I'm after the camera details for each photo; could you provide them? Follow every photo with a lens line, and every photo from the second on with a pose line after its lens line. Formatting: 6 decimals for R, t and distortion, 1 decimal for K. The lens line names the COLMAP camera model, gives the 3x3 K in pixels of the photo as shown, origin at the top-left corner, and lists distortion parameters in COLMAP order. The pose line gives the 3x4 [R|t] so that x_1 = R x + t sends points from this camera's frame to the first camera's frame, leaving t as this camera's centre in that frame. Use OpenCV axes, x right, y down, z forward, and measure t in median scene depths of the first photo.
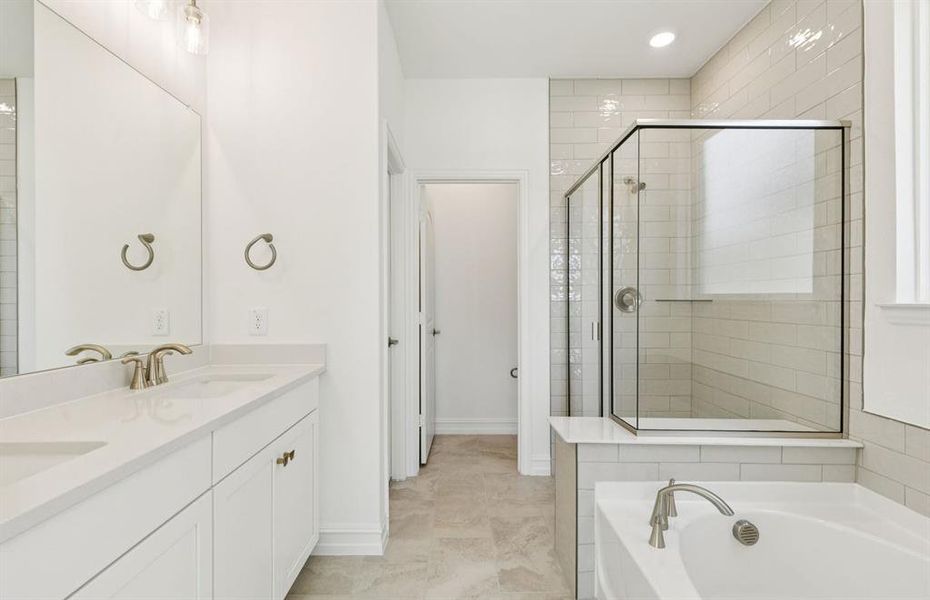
lens RADIAL K [[421.7, 0, 458.1], [0, 421.7, 294.3], [0, 0, 1]] dist [0.000590, -0.000131]
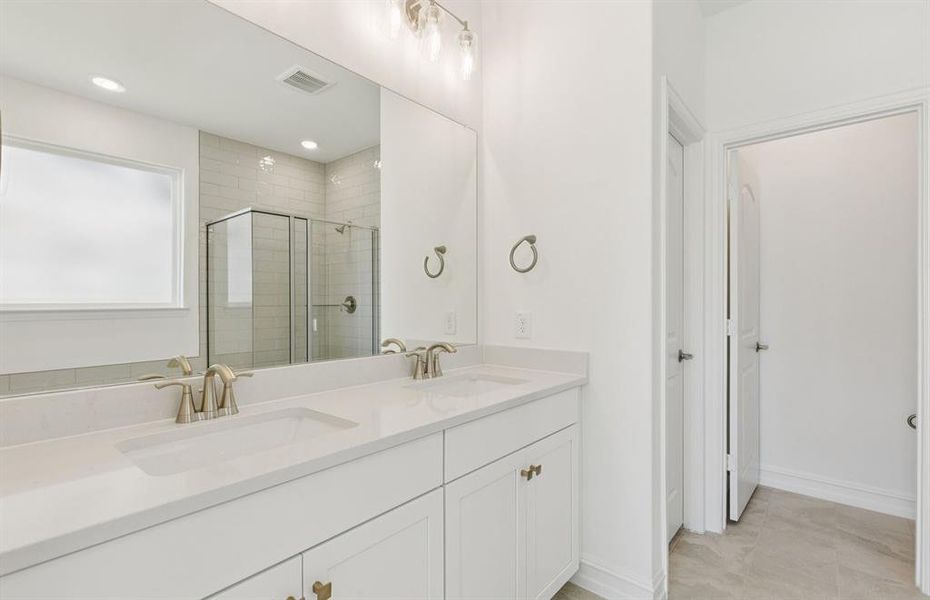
lens RADIAL K [[428.3, 0, 463.3], [0, 428.3, 302.9], [0, 0, 1]] dist [0.001434, -0.000390]
pose [[0.748855, 0.001057, -0.662733, 0.088520], [0.007322, 0.999924, 0.009869, 0.002091], [0.662693, -0.012243, 0.748791, 0.154709]]
